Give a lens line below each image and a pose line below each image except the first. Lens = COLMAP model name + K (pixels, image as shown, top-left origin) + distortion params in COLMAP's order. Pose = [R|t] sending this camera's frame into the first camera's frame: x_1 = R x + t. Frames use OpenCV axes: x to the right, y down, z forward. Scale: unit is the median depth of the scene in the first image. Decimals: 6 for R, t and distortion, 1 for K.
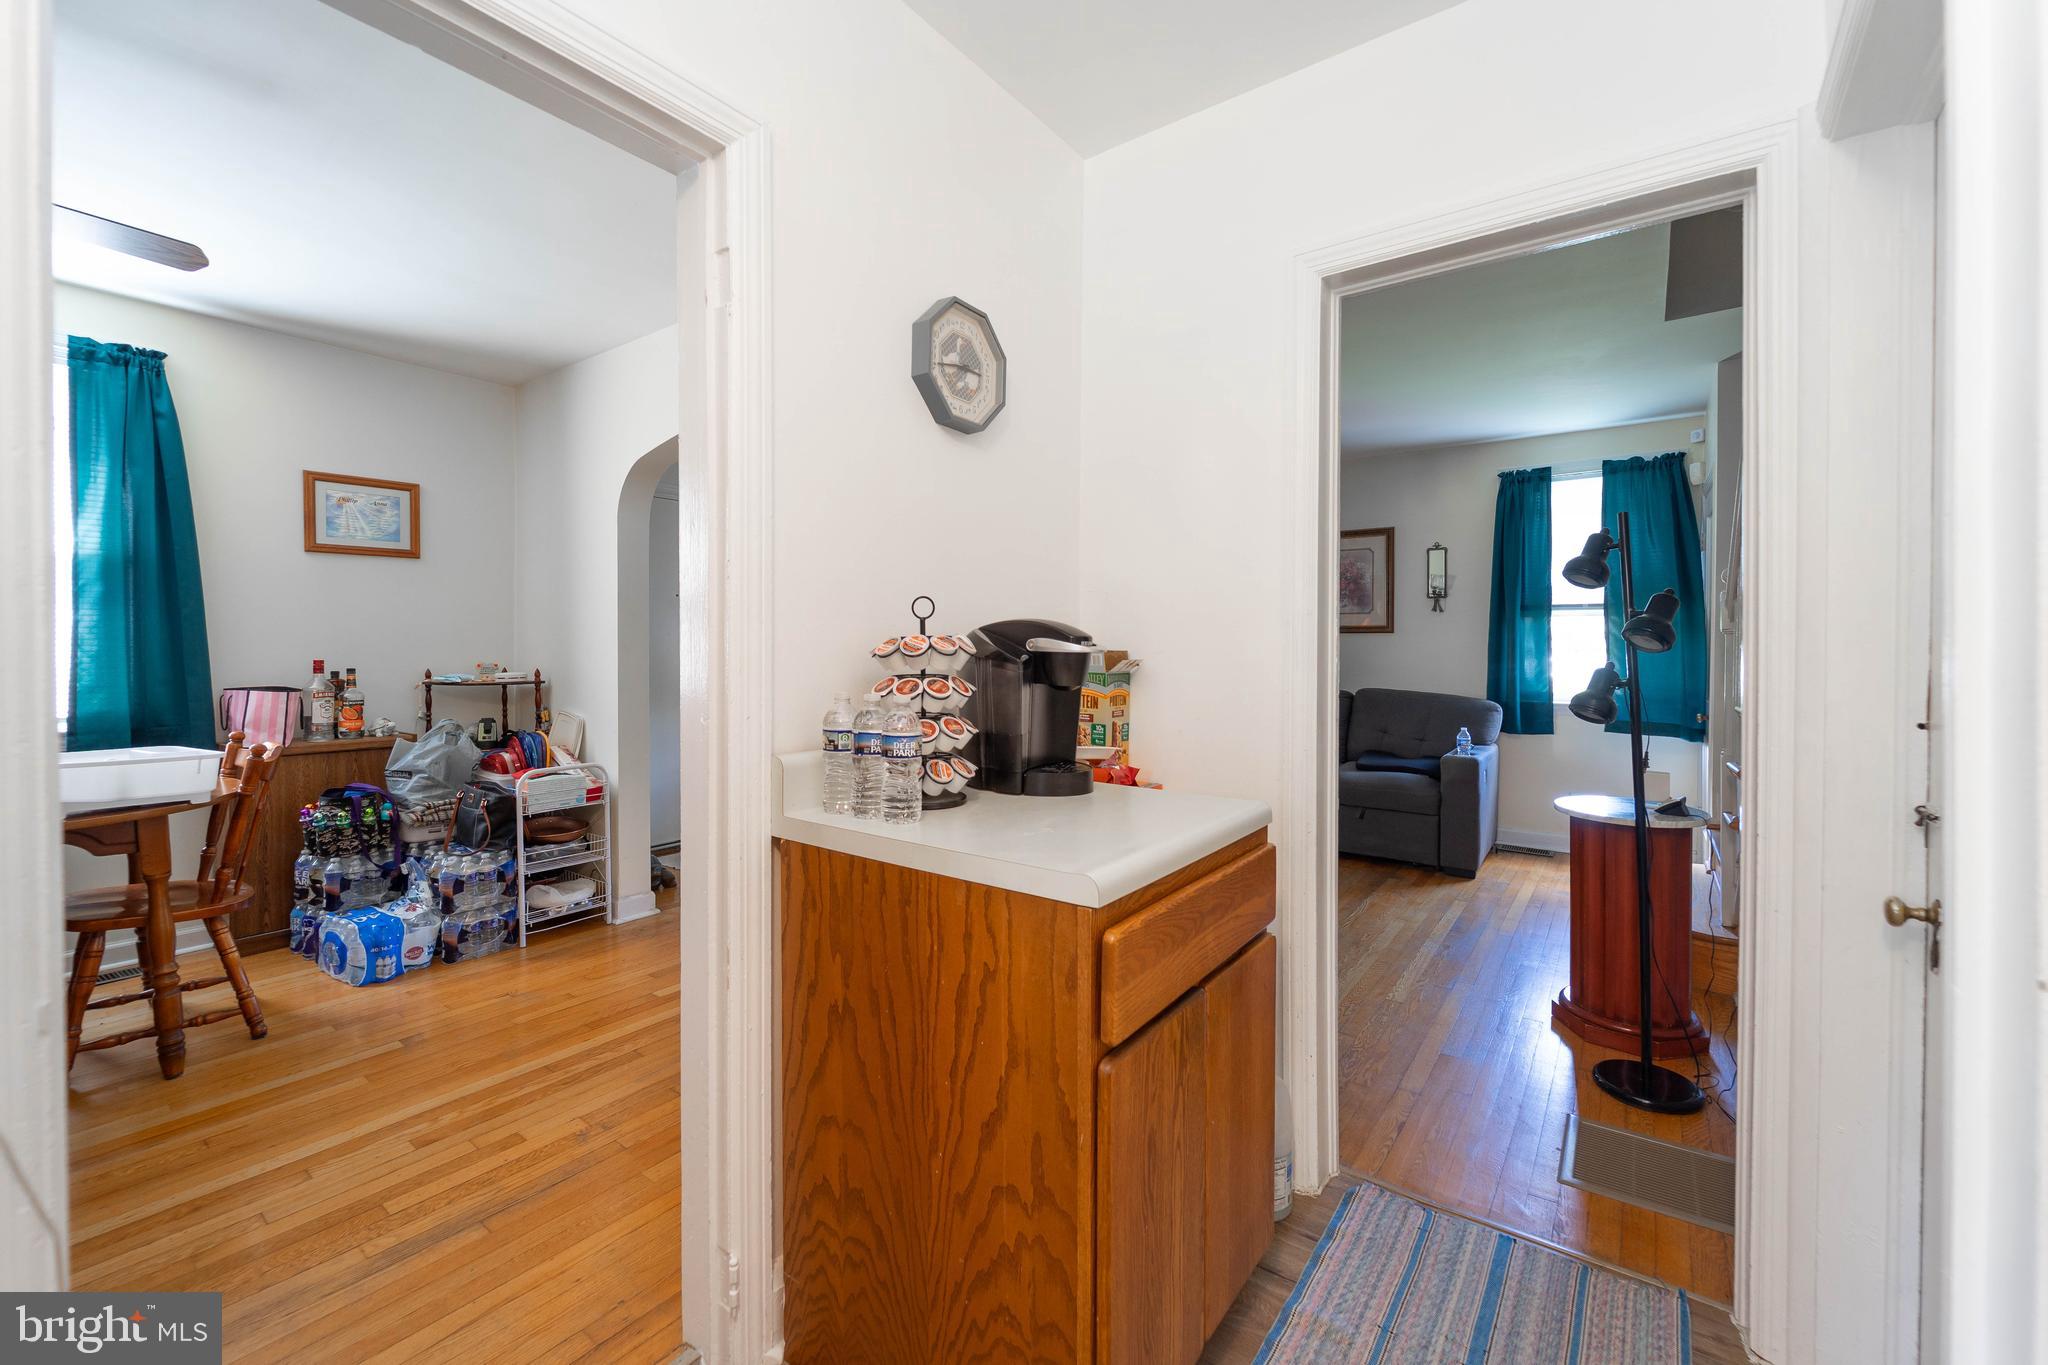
lens RADIAL K [[837.5, 0, 1012.1], [0, 837.5, 646.7], [0, 0, 1]] dist [-0.001894, 0.000097]
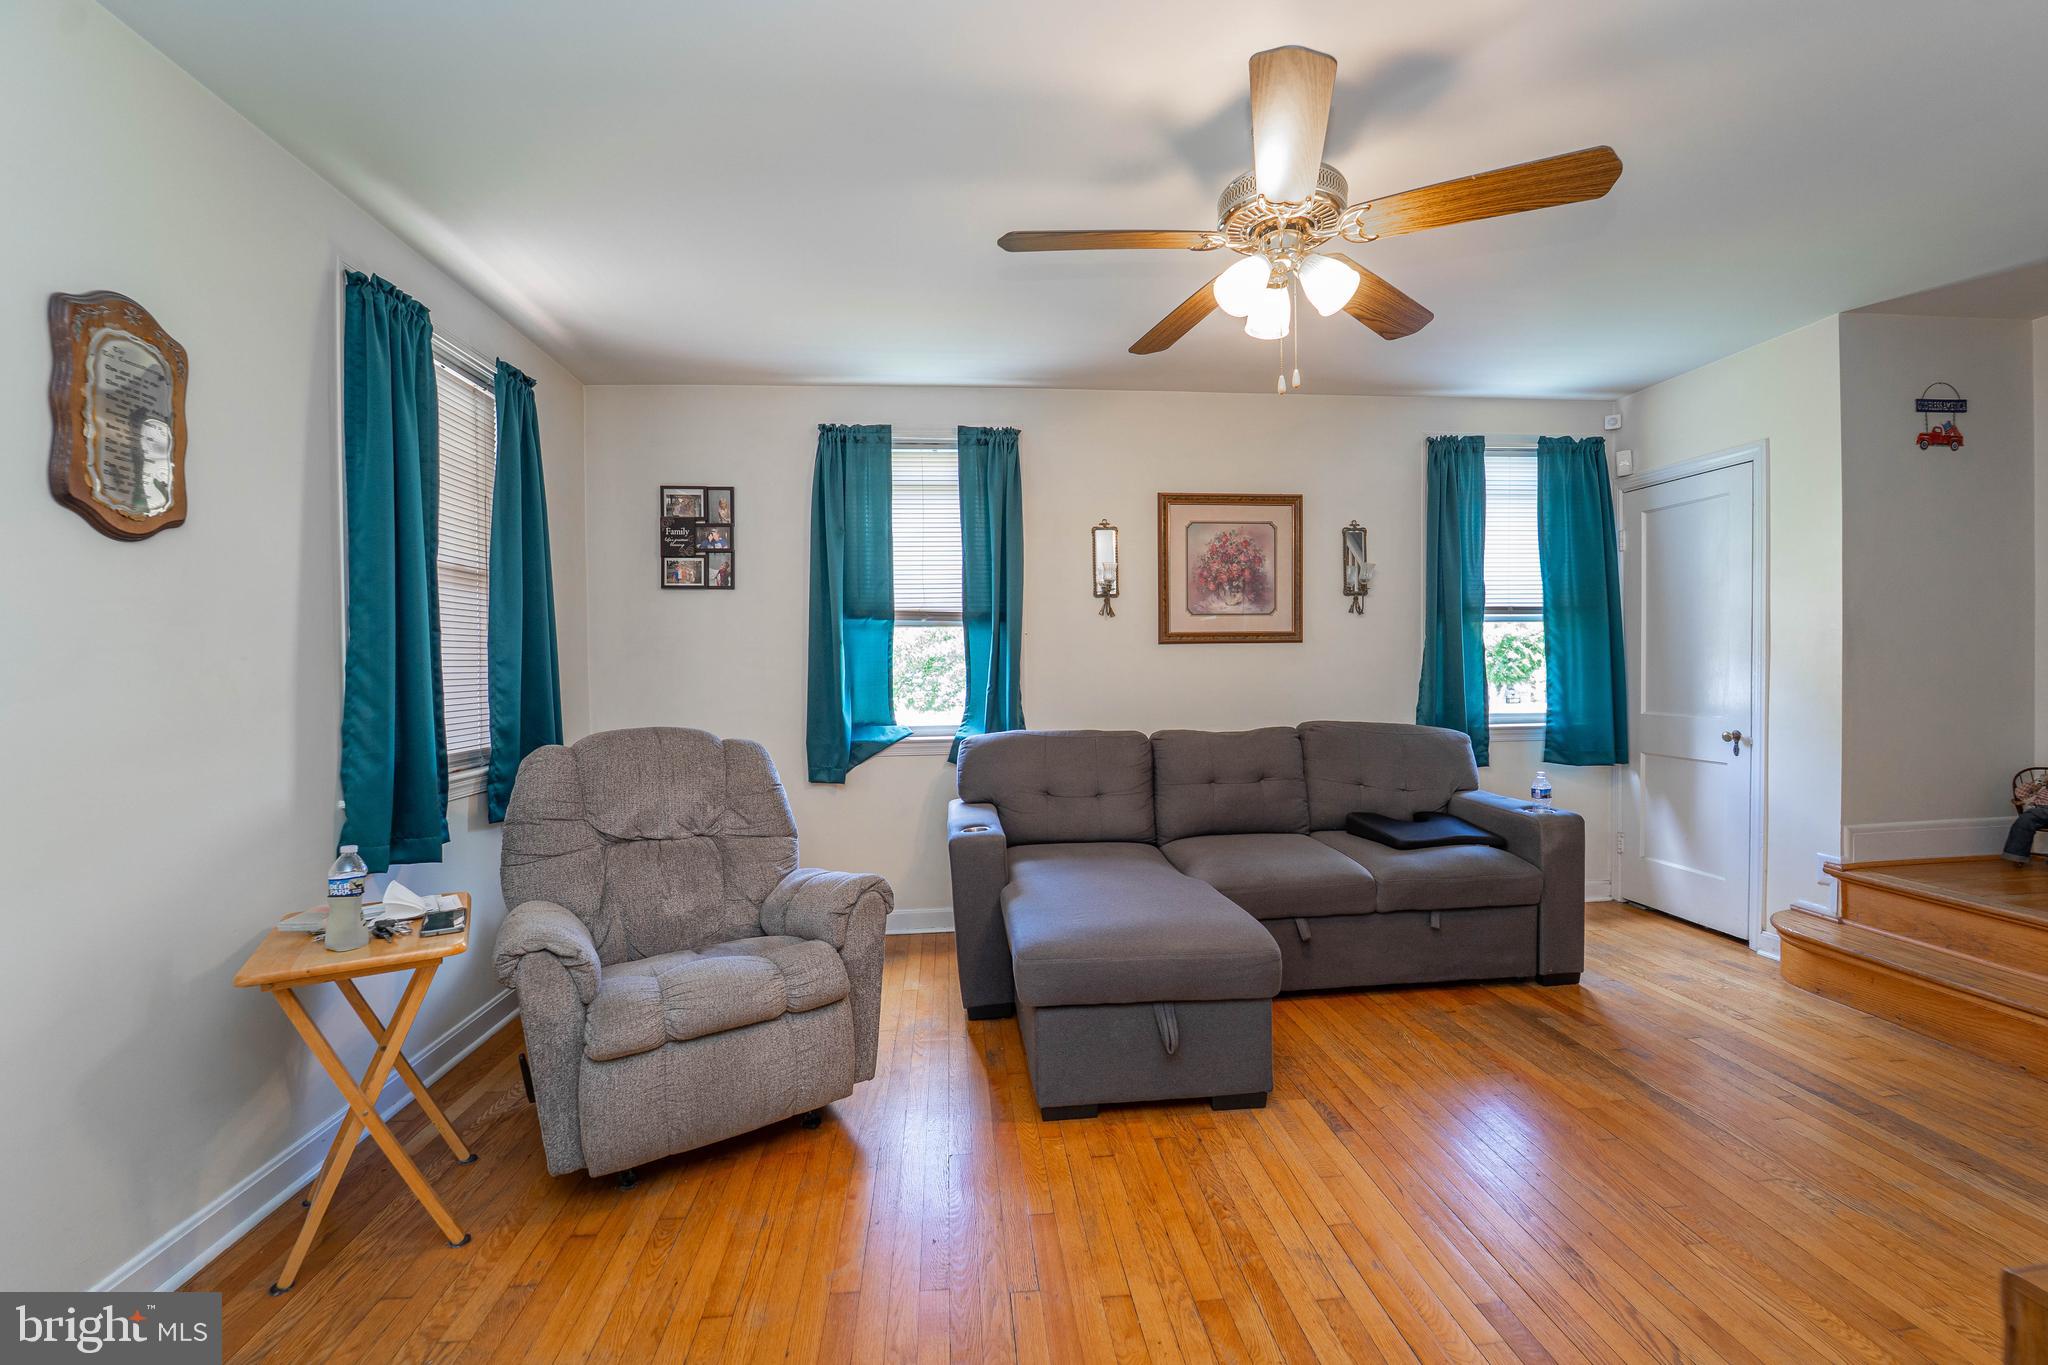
lens RADIAL K [[837.7, 0, 1024.0], [0, 837.7, 682.5], [0, 0, 1]] dist [-0.021407, 0.000637]
pose [[0.745683, -0.030039, 0.665624, -0.220455], [0.014325, 0.999475, 0.029058, -0.006896], [-0.666147, -0.012133, 0.745722, 0.674301]]
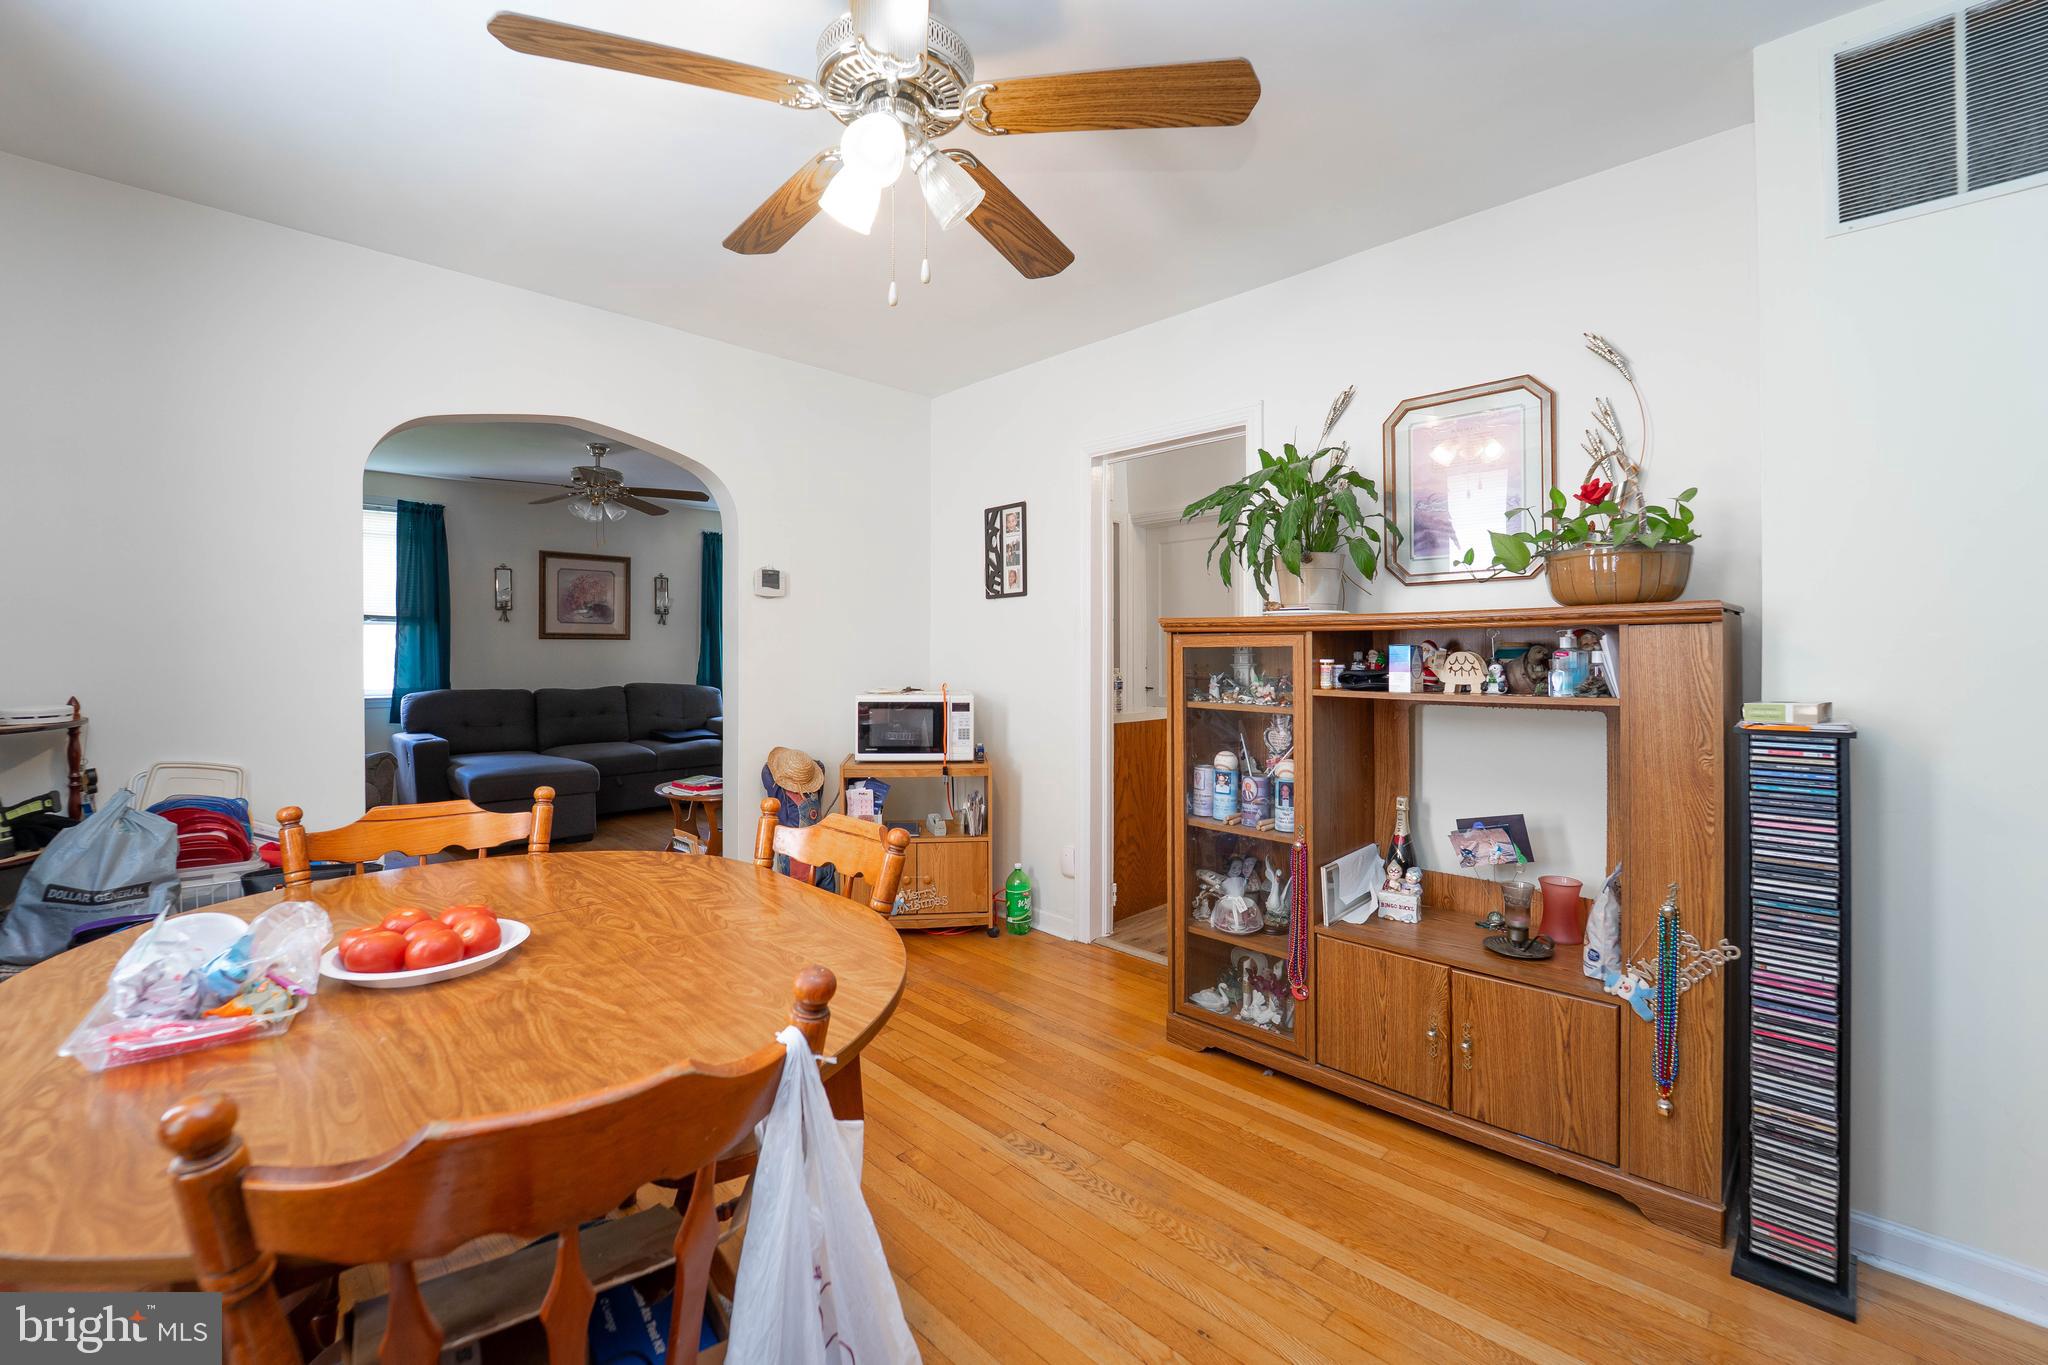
lens RADIAL K [[837.5, 0, 1012.1], [0, 837.5, 646.7], [0, 0, 1]] dist [-0.001894, 0.000097]
pose [[0.155020, -0.000318, 0.987911, -0.787844], [0.000667, 1.000000, 0.000218, -0.005892], [-0.987911, 0.000625, 0.155020, 0.236634]]
